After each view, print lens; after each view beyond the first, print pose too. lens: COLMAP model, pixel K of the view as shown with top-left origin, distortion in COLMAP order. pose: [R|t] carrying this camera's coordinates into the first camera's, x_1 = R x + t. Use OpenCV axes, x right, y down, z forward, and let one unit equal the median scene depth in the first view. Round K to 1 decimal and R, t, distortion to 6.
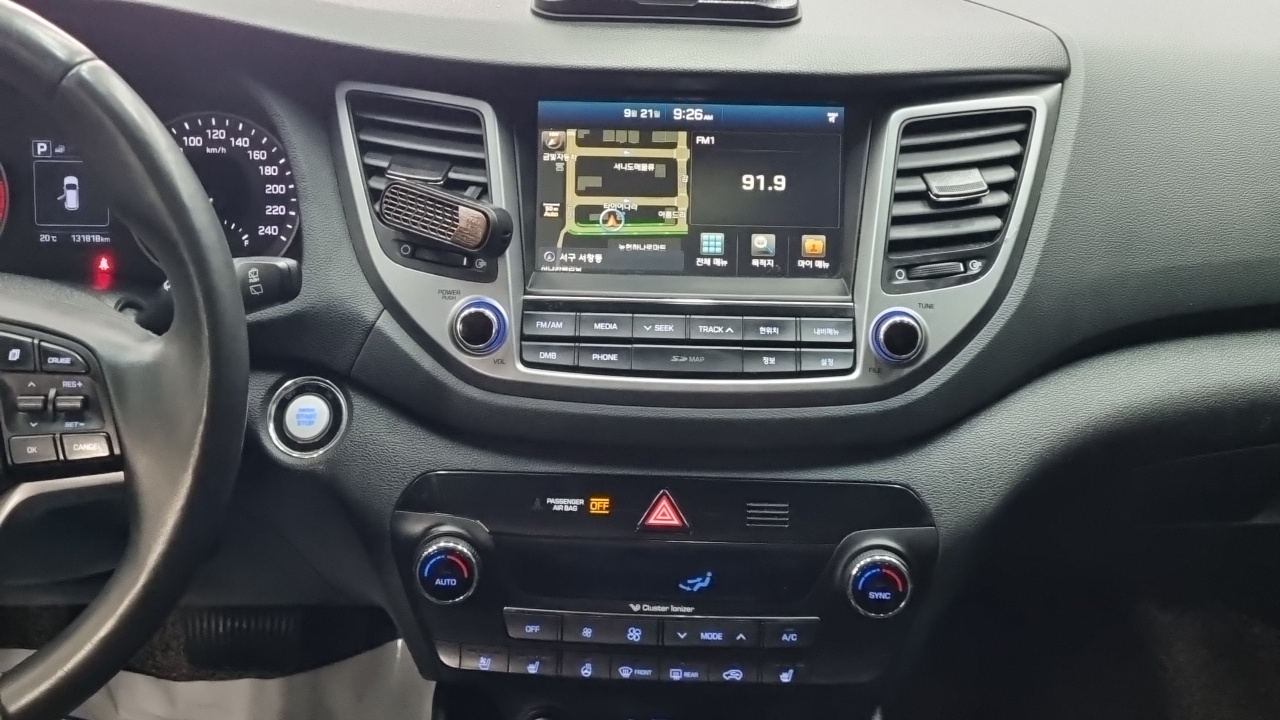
lens RADIAL K [[1413.7, 0, 636.7], [0, 1413.7, 329.6], [0, 0, 1]] dist [0.032550, -0.006690]
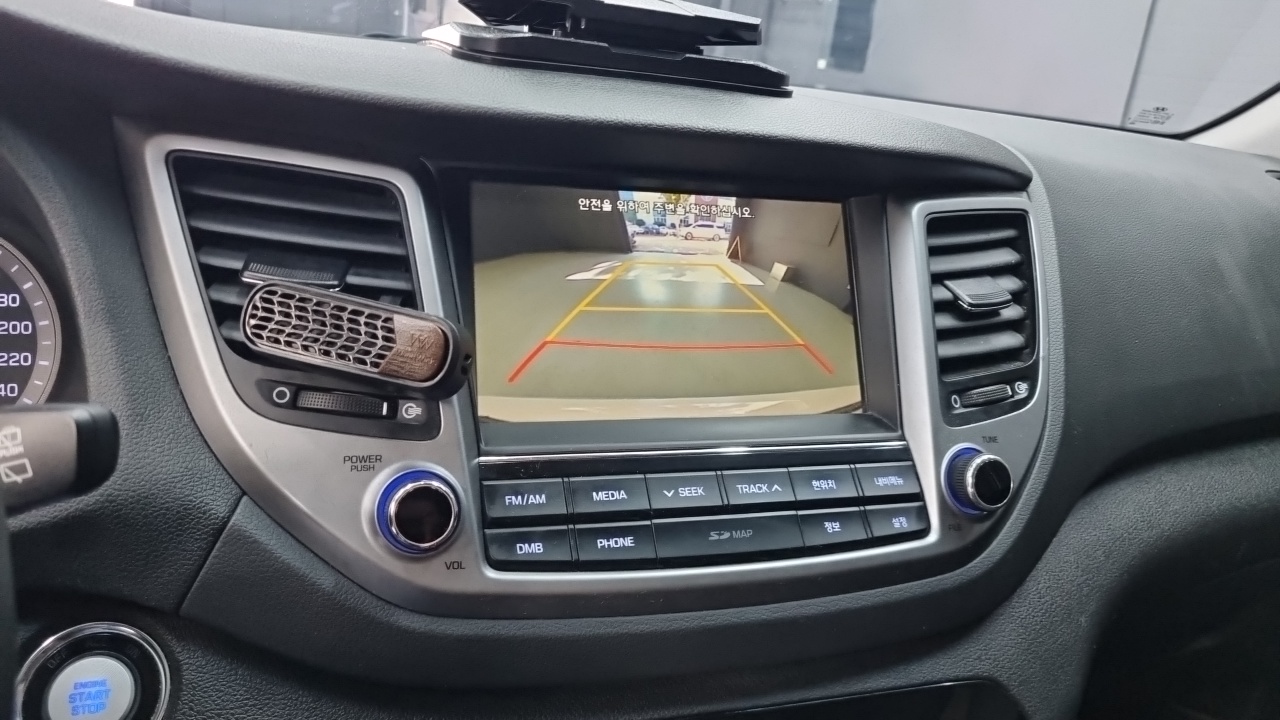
lens RADIAL K [[1004.1, 0, 654.3], [0, 1004.1, 331.2], [0, 0, 1]] dist [0.015941, -0.001804]
pose [[0.933097, -0.015557, 0.359288, -0.168224], [0.073042, 0.986438, -0.146984, -0.007463], [-0.352128, 0.163394, 0.921579, 0.531166]]
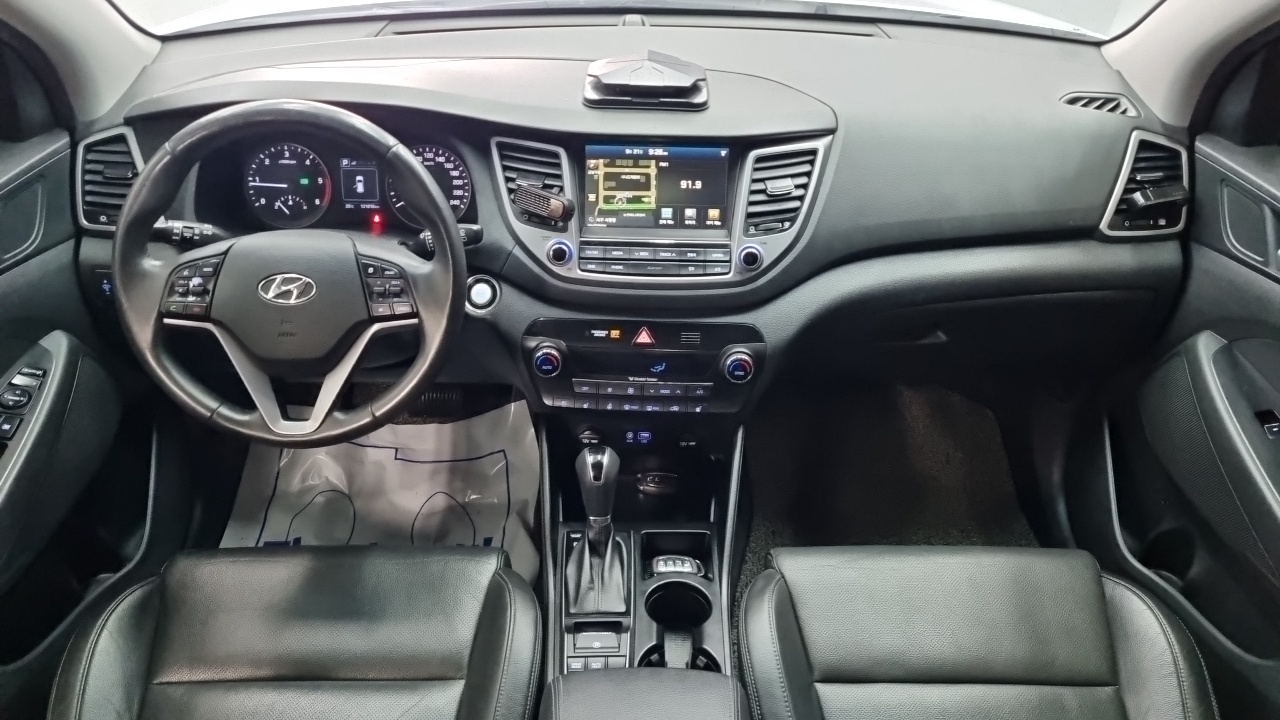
lens RADIAL K [[962.1, 0, 640.0], [0, 962.1, 360.0], [0, 0, 1]] dist [0.034755, -0.004936]
pose [[1.000000, -0.000113, 0.000368, 0.012274], [0.000058, 0.989413, 0.145129, -0.053822], [-0.000380, -0.145129, 0.989413, -0.497296]]
